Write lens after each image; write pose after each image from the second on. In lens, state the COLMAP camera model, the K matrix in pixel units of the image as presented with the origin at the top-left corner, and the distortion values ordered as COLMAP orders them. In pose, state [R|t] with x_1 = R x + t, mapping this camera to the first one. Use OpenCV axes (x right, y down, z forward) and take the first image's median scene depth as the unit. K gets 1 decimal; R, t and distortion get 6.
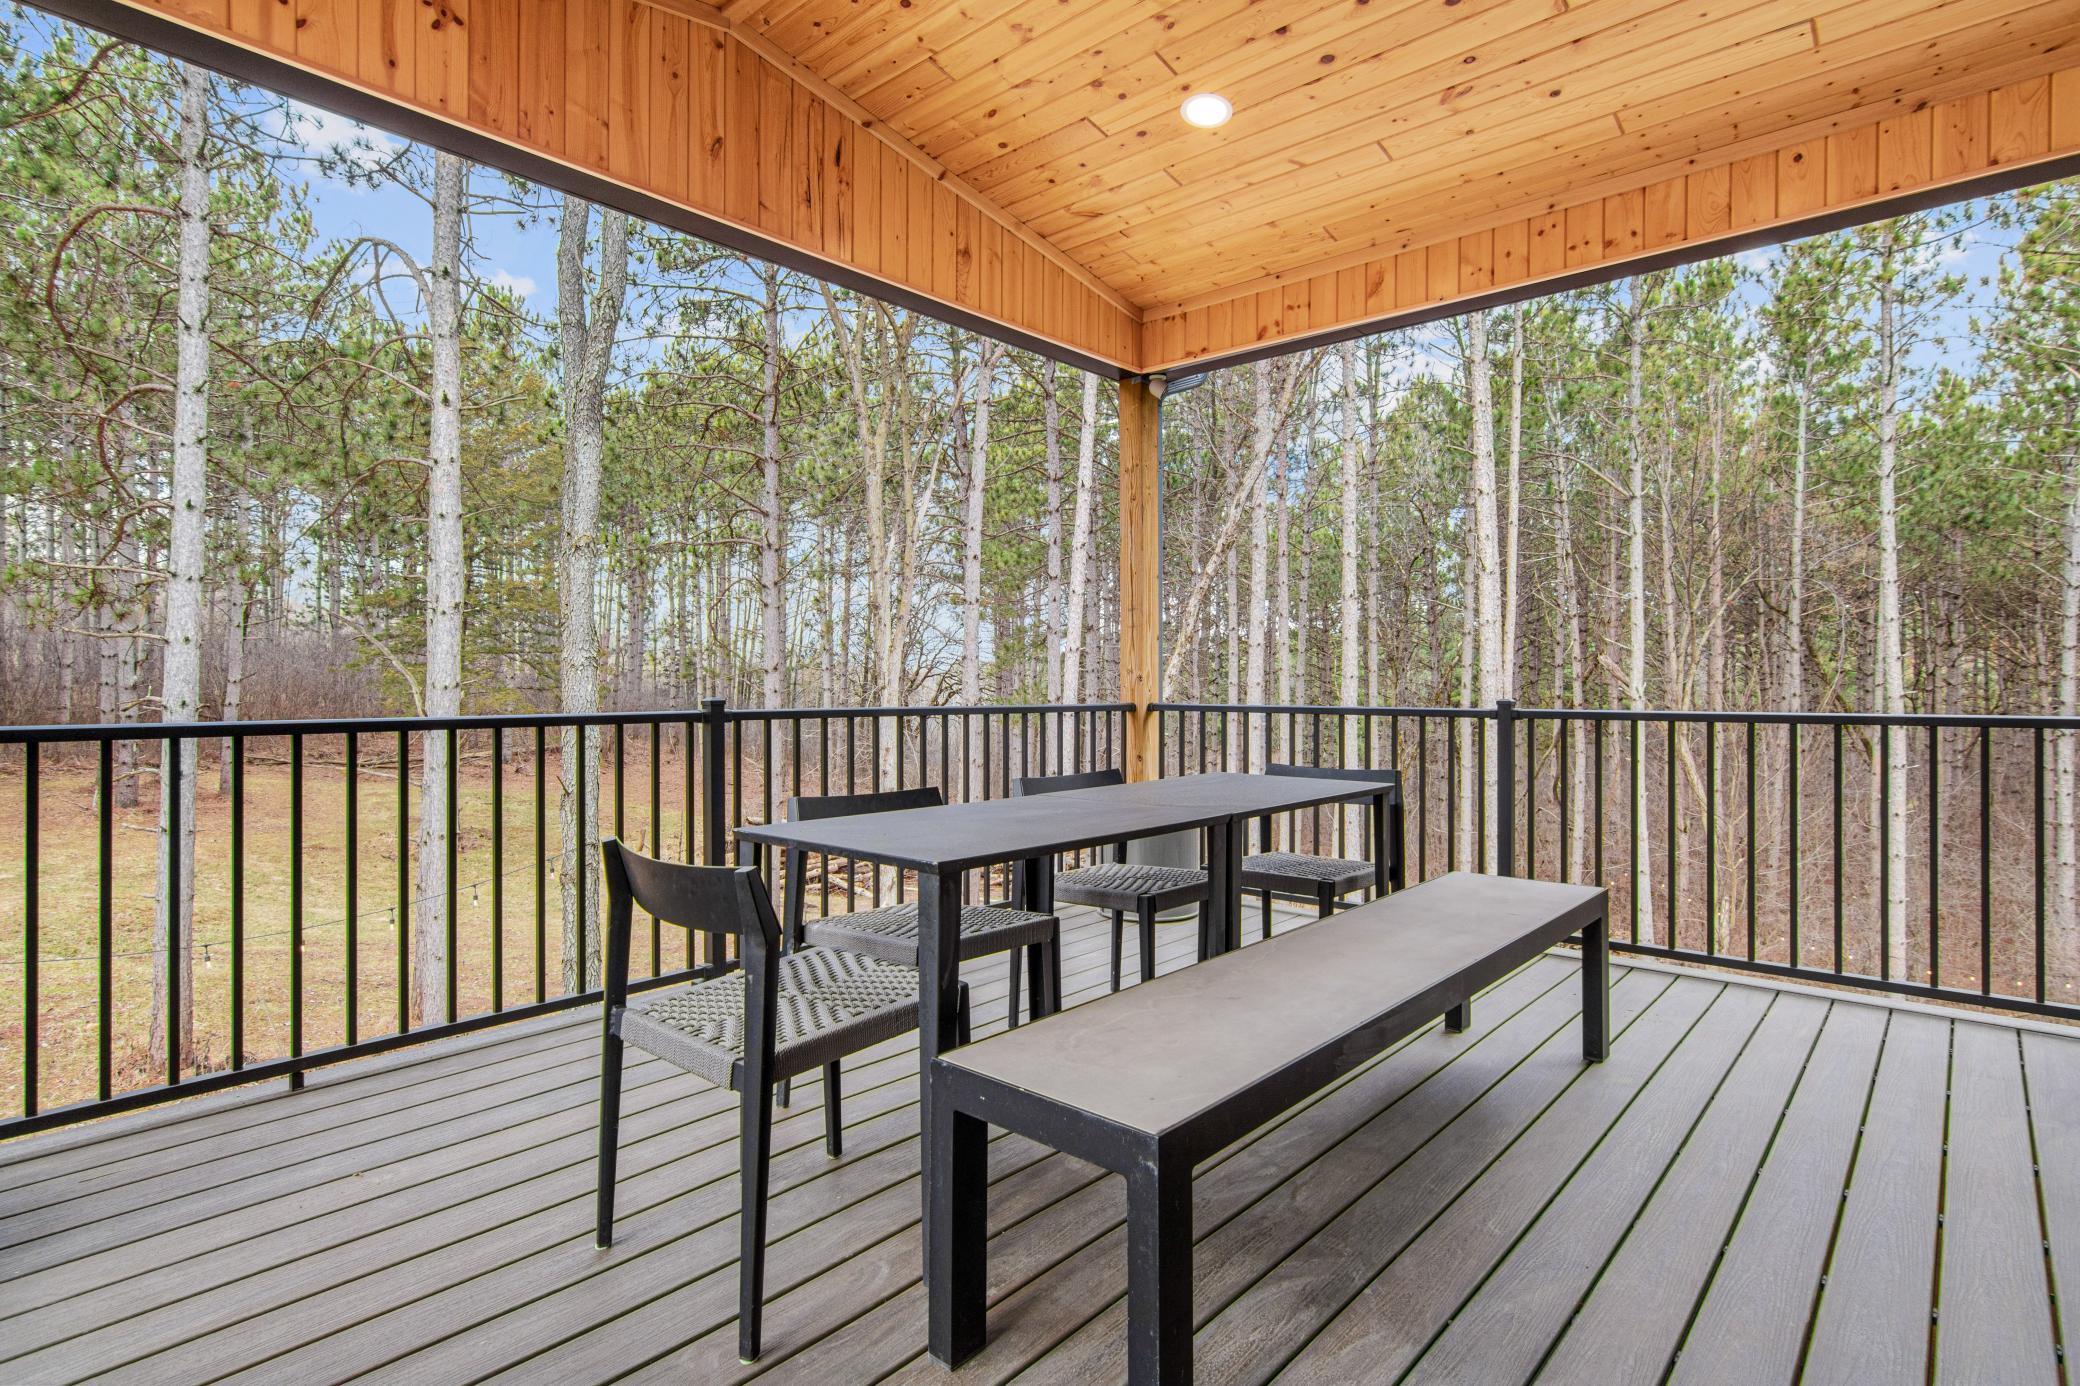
lens RADIAL K [[1057.8, 0, 1040.0], [0, 1057.8, 693.0], [0, 0, 1]] dist [0.000174, 0.000406]
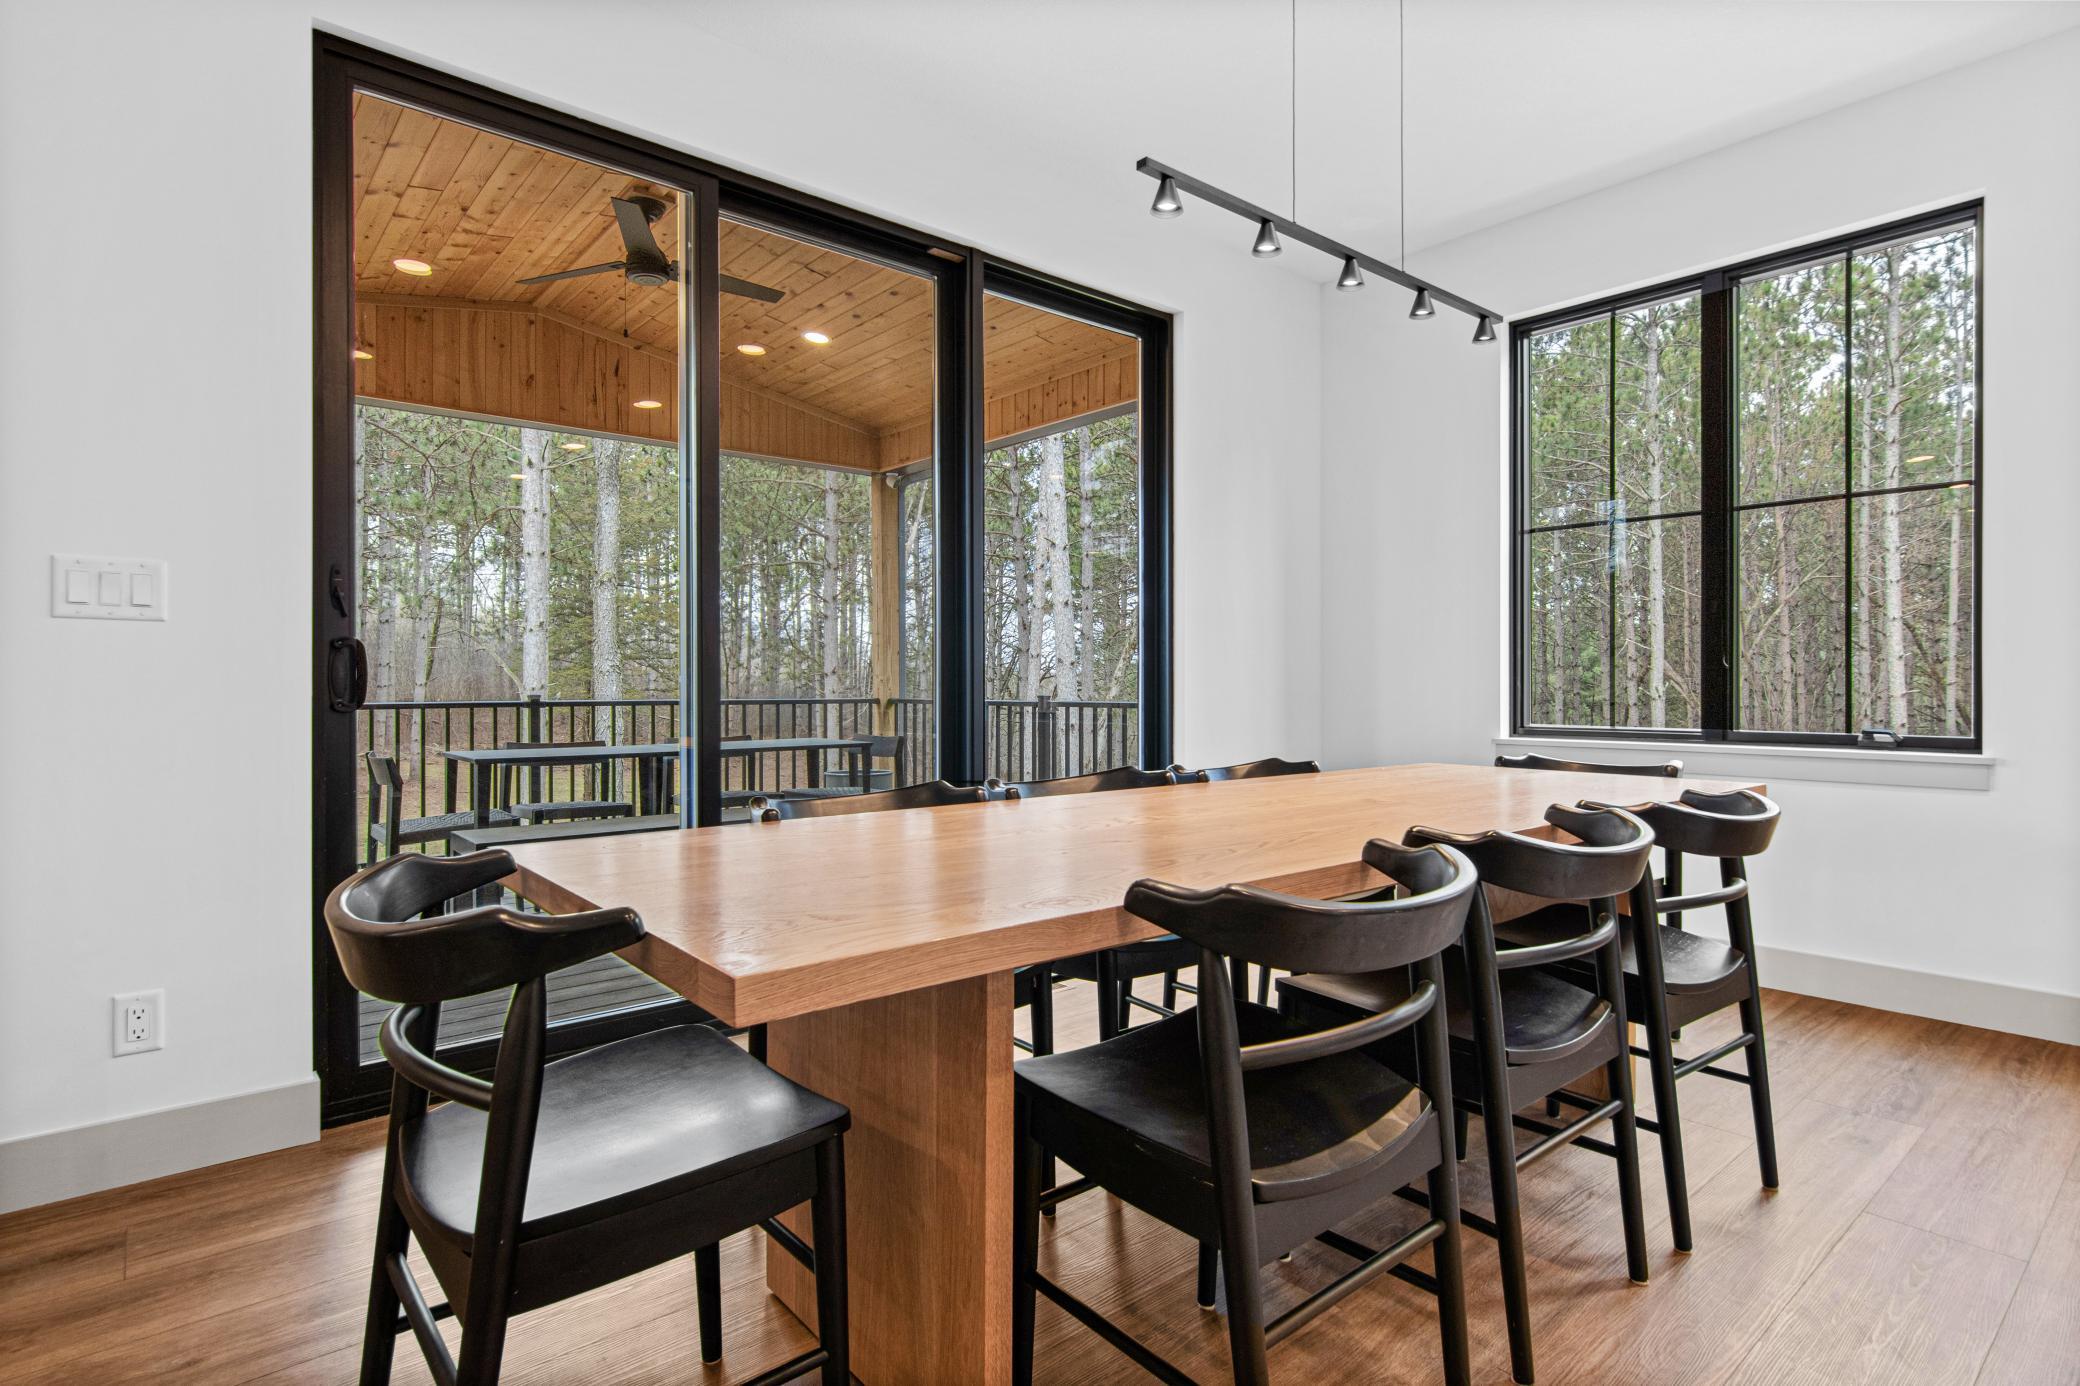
lens RADIAL K [[1057.8, 0, 1040.0], [0, 1057.8, 693.0], [0, 0, 1]] dist [0.000174, 0.000406]
pose [[0.990061, -0.001706, -0.140625, 0.226895], [0.001500, 0.999998, -0.001574, 0.002635], [0.140627, 0.001348, 0.990062, -0.181282]]
